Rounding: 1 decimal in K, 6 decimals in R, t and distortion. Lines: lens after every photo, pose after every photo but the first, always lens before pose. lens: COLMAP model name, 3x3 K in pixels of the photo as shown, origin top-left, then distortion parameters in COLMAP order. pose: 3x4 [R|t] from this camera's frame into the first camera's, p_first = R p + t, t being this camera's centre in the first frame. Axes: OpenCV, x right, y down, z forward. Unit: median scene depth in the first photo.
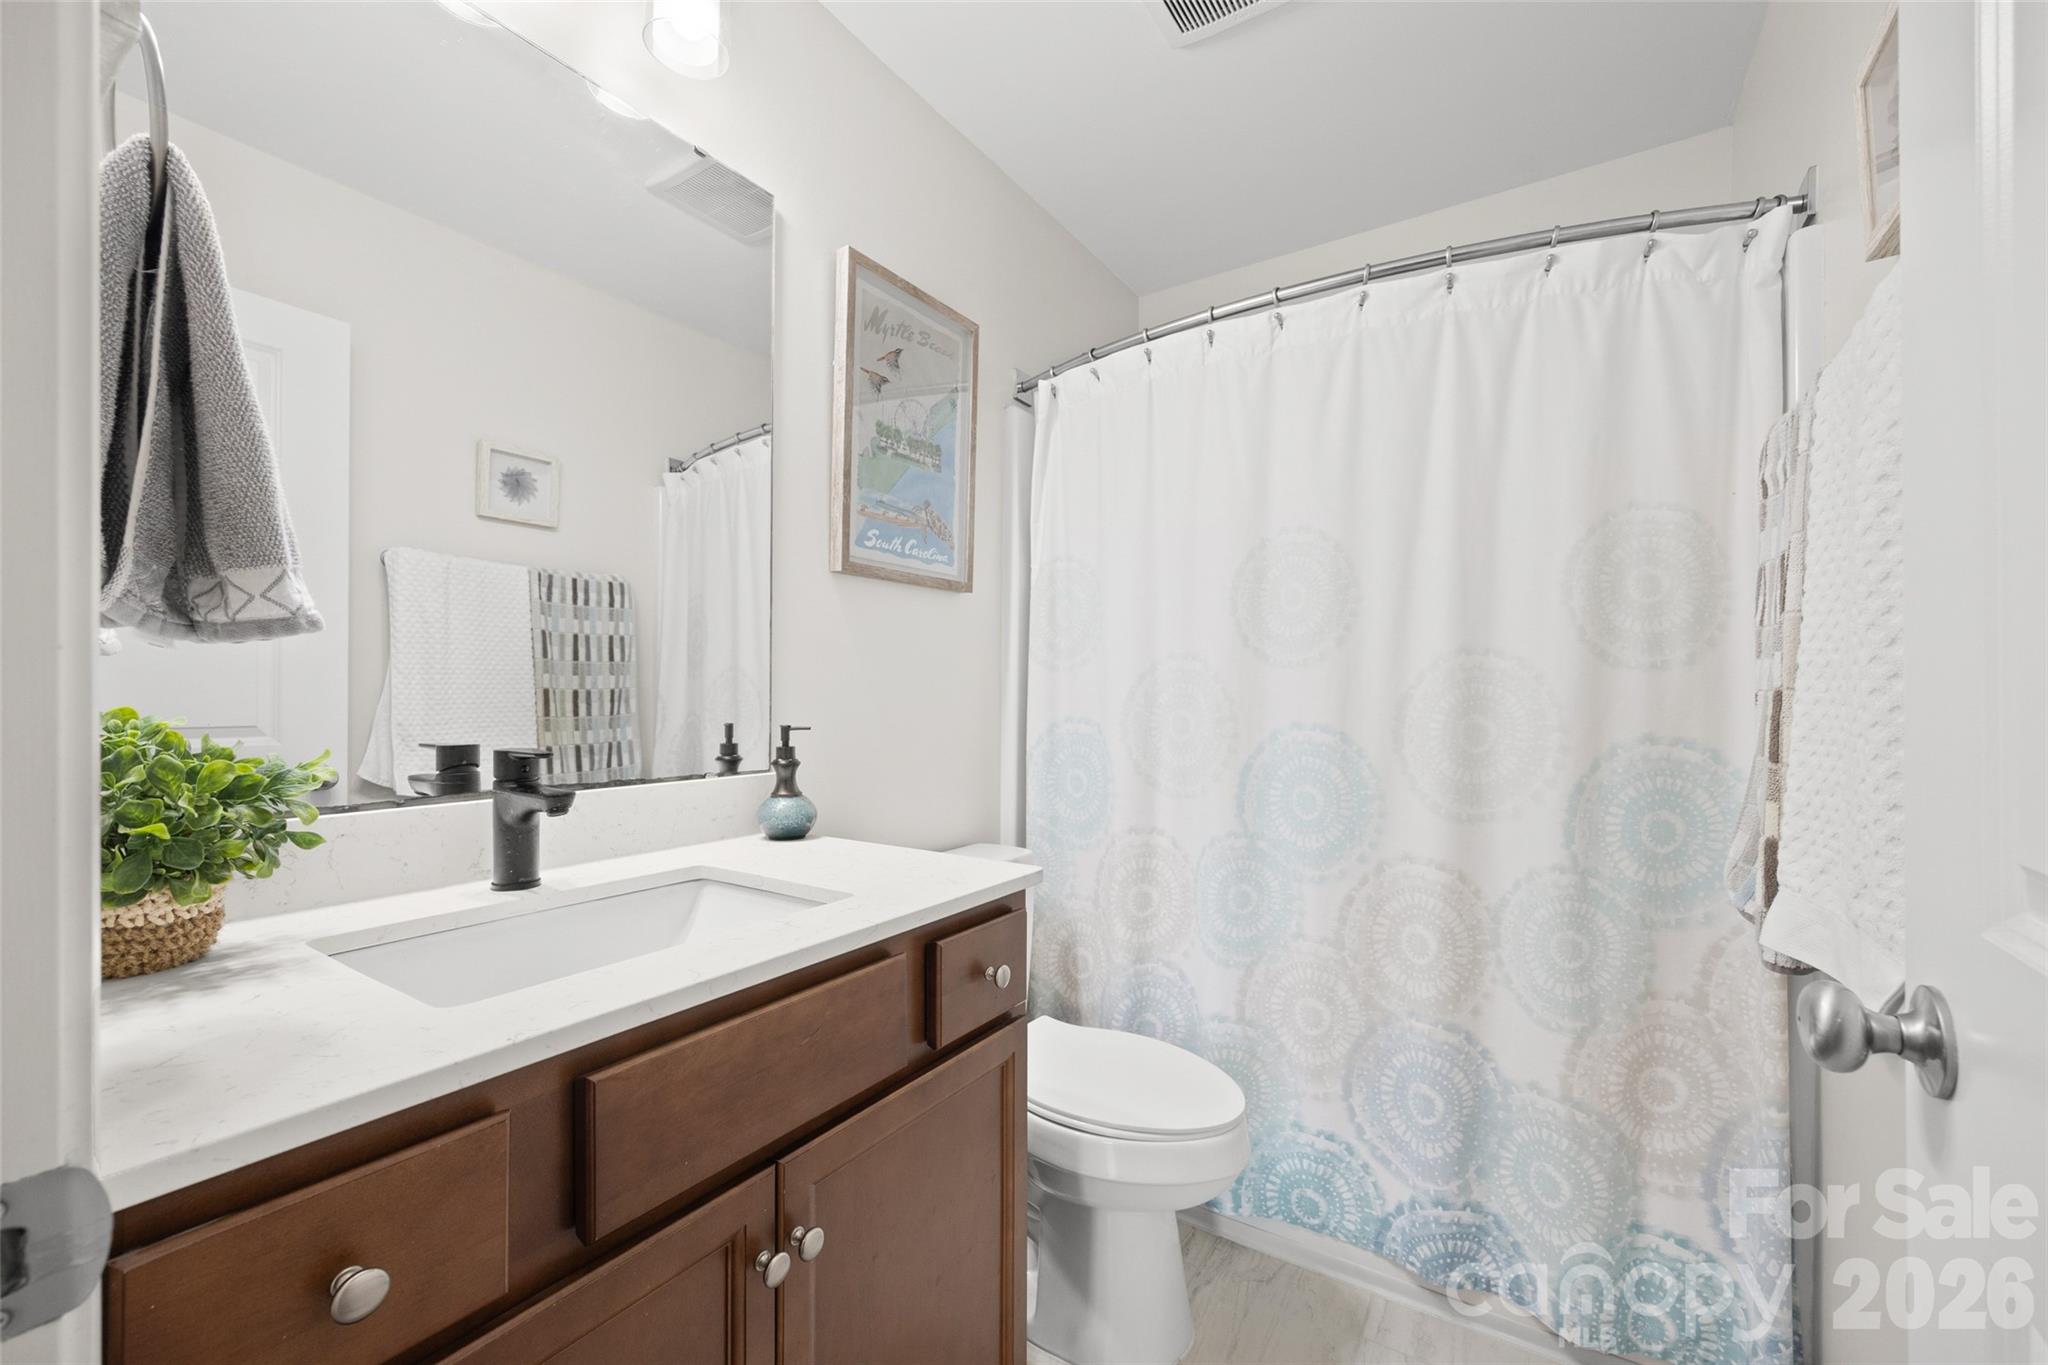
lens RADIAL K [[828.8, 0, 1016.2], [0, 828.8, 695.7], [0, 0, 1]] dist [0.000731, -0.000942]
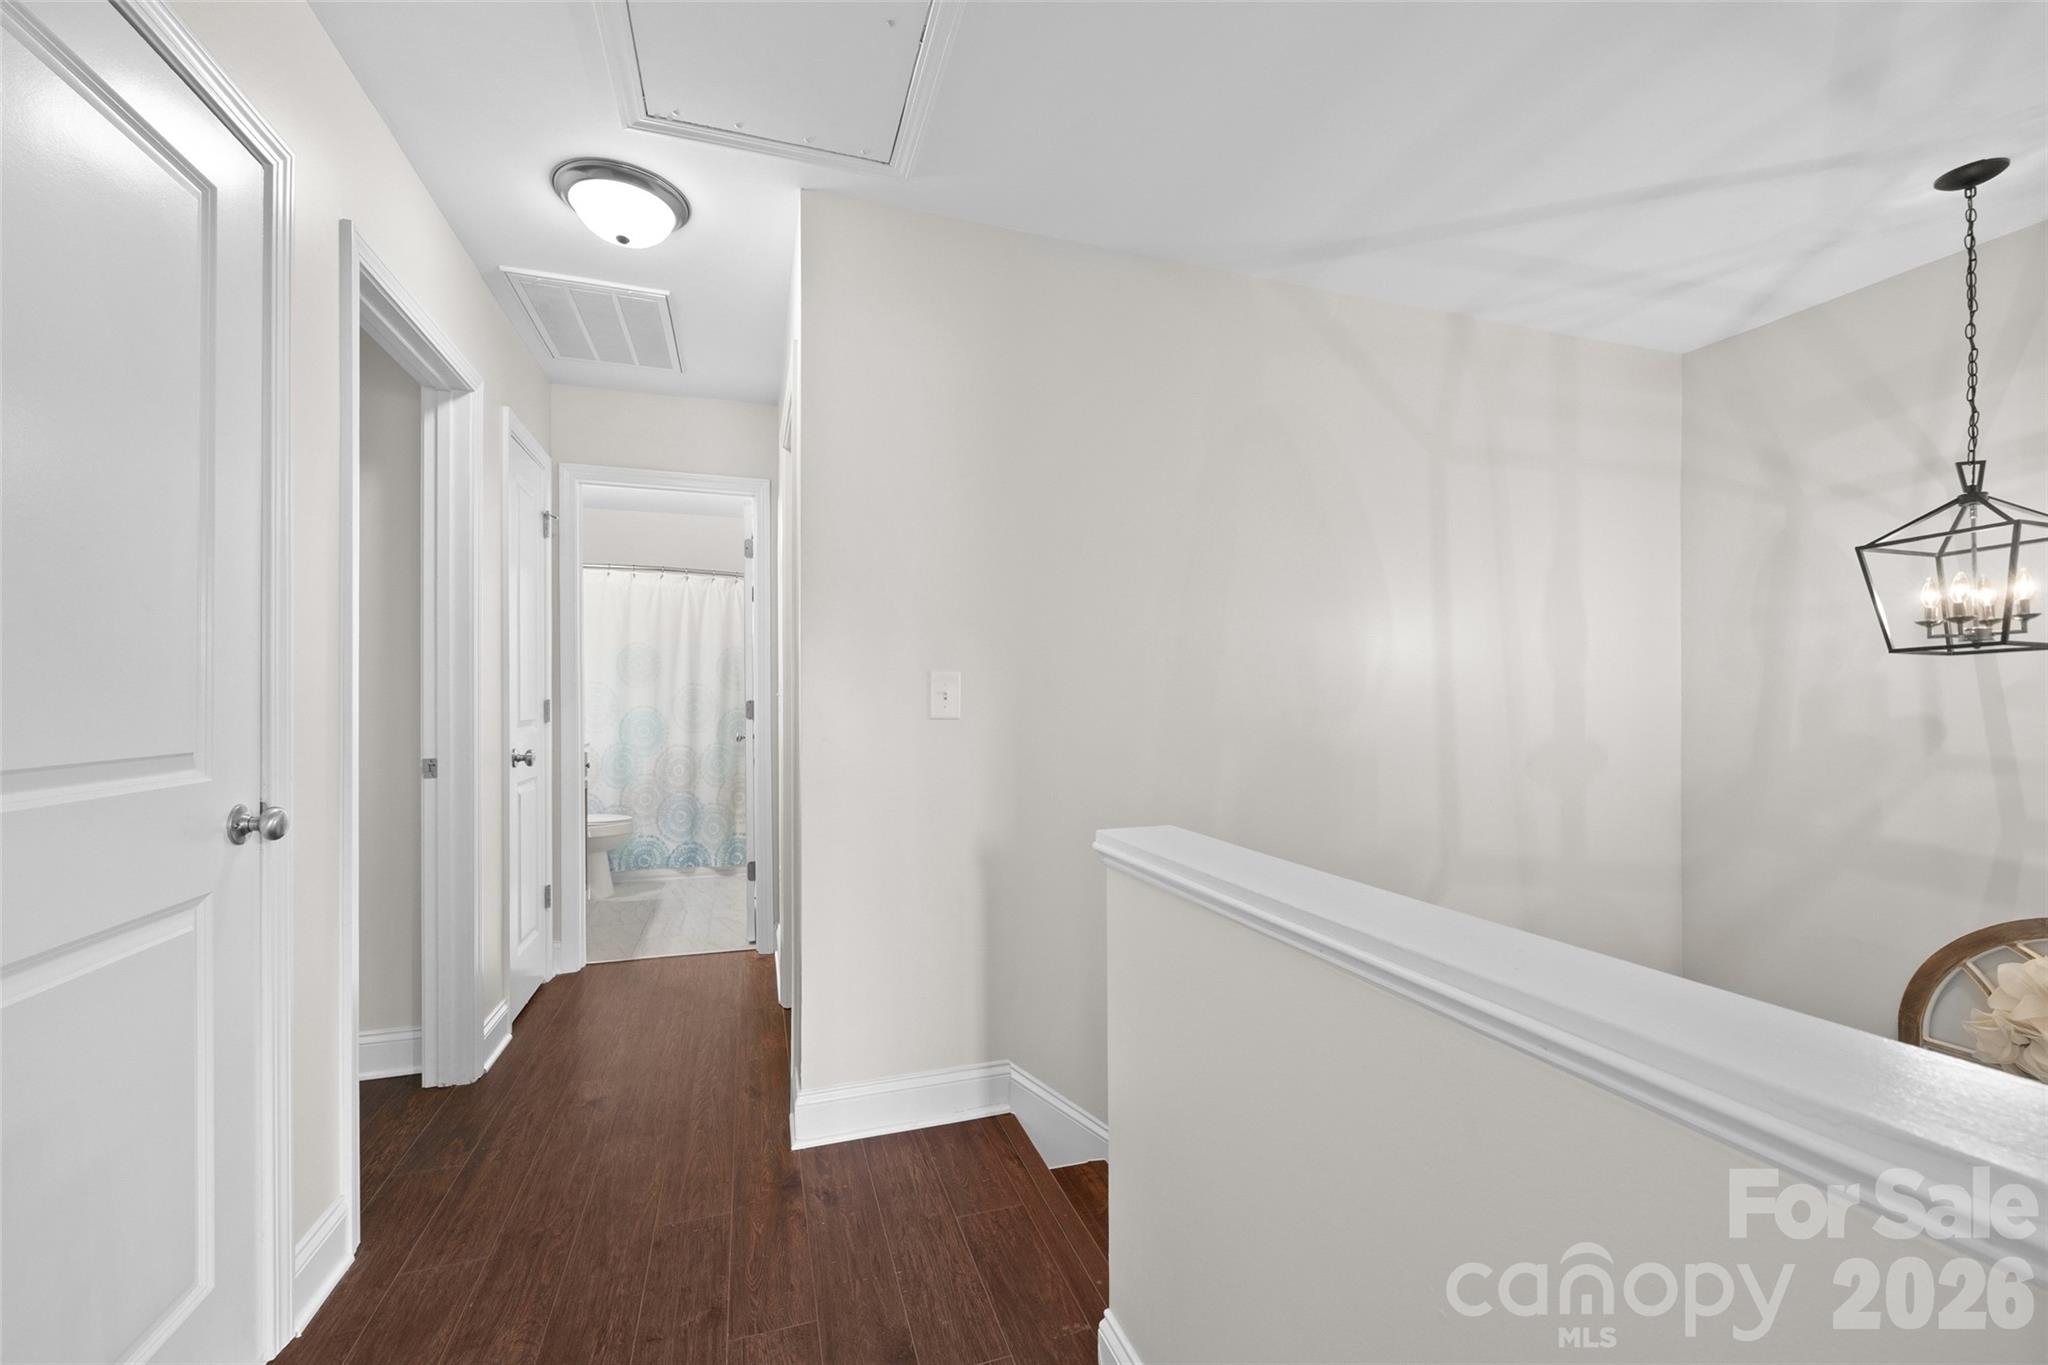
lens RADIAL K [[828.8, 0, 1021.3], [0, 828.8, 698.9], [0, 0, 1]] dist [0.000731, -0.000942]
pose [[0.626841, -0.005687, 0.779127, -1.303224], [0.001870, 0.999981, 0.005795, -0.009226], [-0.779145, -0.002175, 0.626840, -2.263105]]
